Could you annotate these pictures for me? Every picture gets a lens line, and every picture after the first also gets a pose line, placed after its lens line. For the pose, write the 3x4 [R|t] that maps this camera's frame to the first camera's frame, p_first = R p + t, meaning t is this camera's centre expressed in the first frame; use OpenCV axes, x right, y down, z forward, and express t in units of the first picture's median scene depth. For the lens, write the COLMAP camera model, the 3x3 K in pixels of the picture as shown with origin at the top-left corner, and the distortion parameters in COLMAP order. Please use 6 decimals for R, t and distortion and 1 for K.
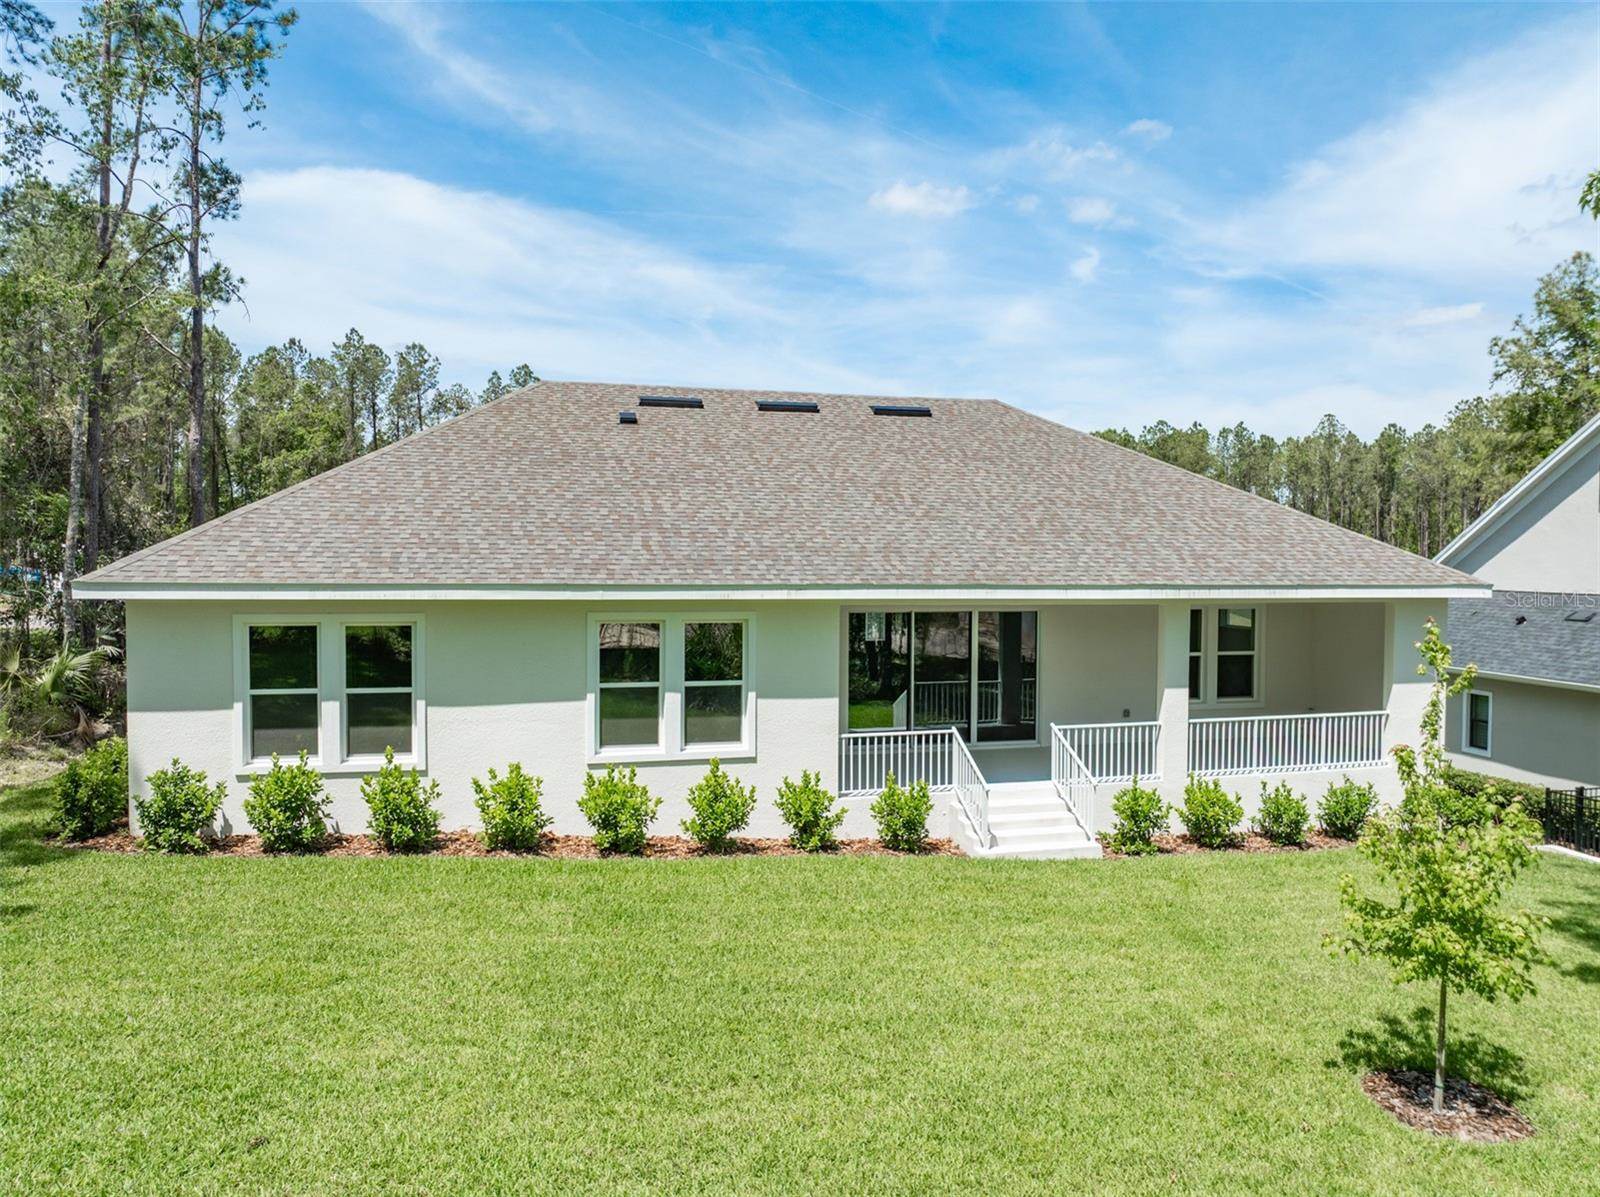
lens RADIAL K [[1140.5, 0, 797.1], [0, 1140.5, 600.3], [0, 0, 1]] dist [-0.053617, 0.023820]
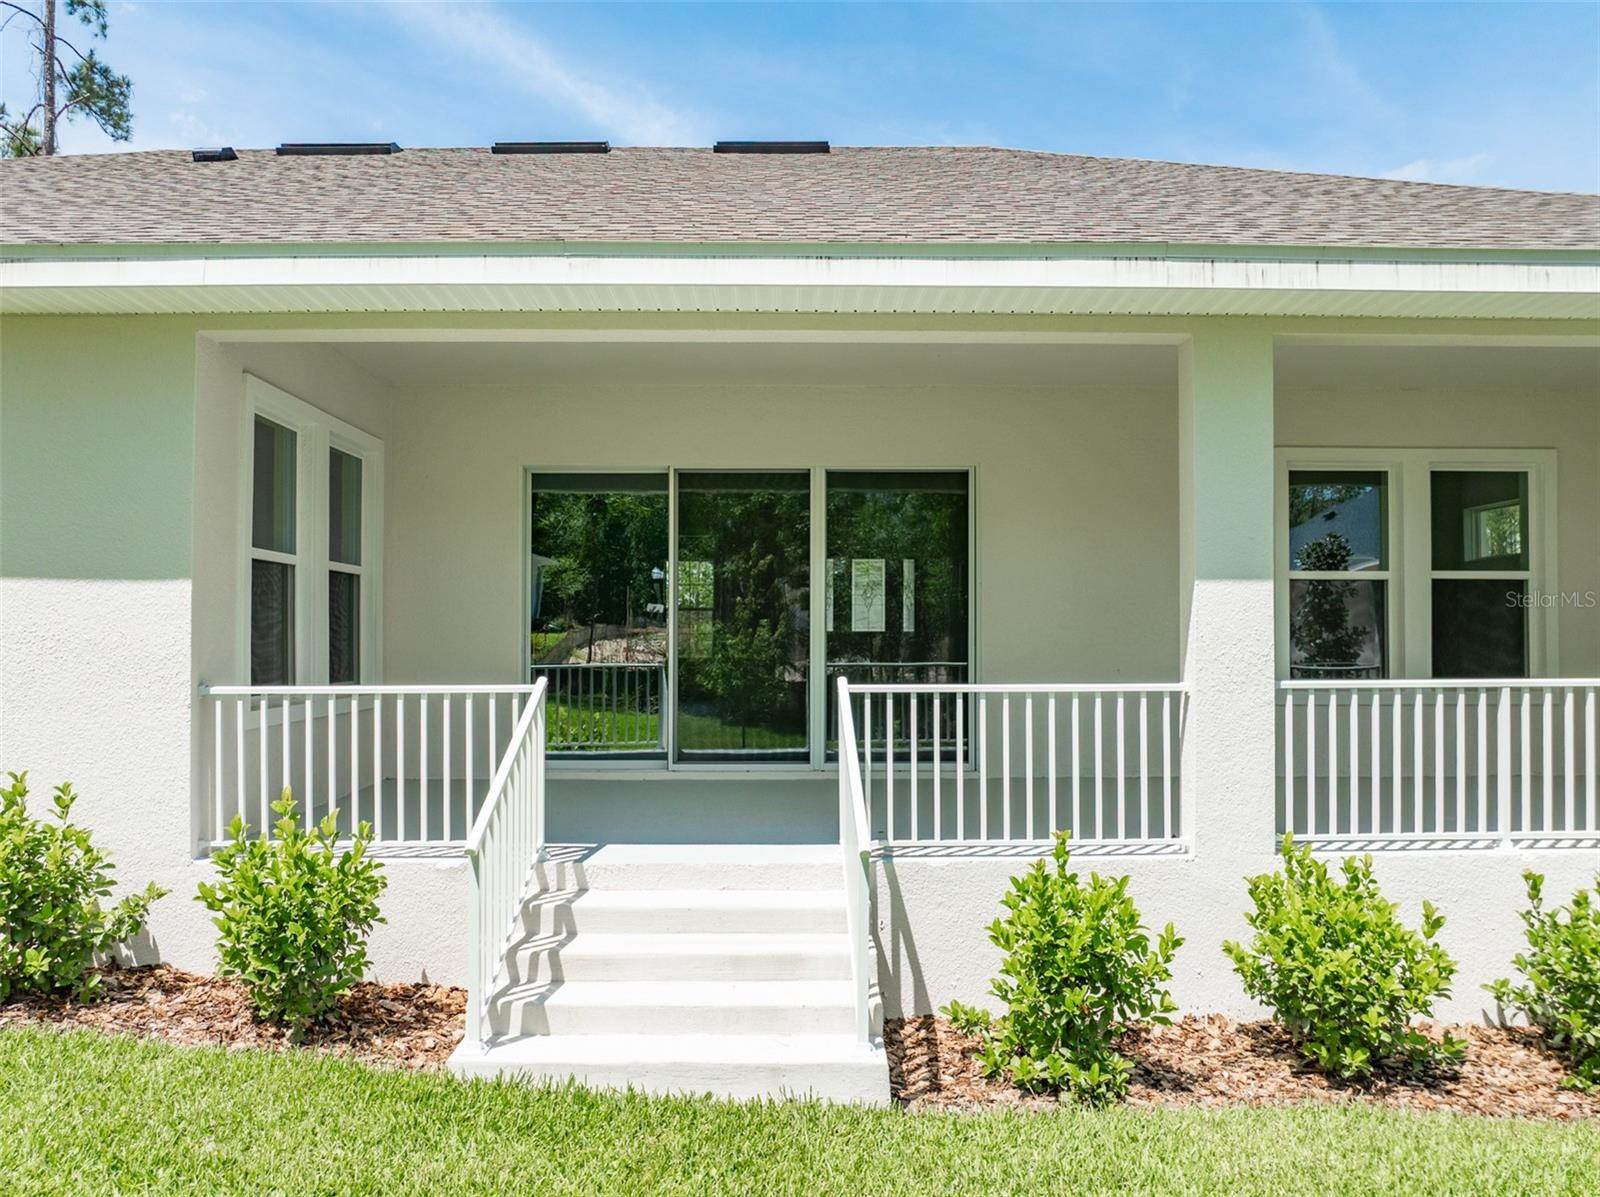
lens RADIAL K [[1140.5, 0, 773.1], [0, 1140.5, 613.7], [0, 0, 1]] dist [-0.053617, 0.023820]
pose [[0.967575, -0.012348, -0.252281, 0.292160], [-0.002749, 0.998230, -0.059405, 0.108642], [0.252568, 0.058173, 0.965829, 0.648960]]
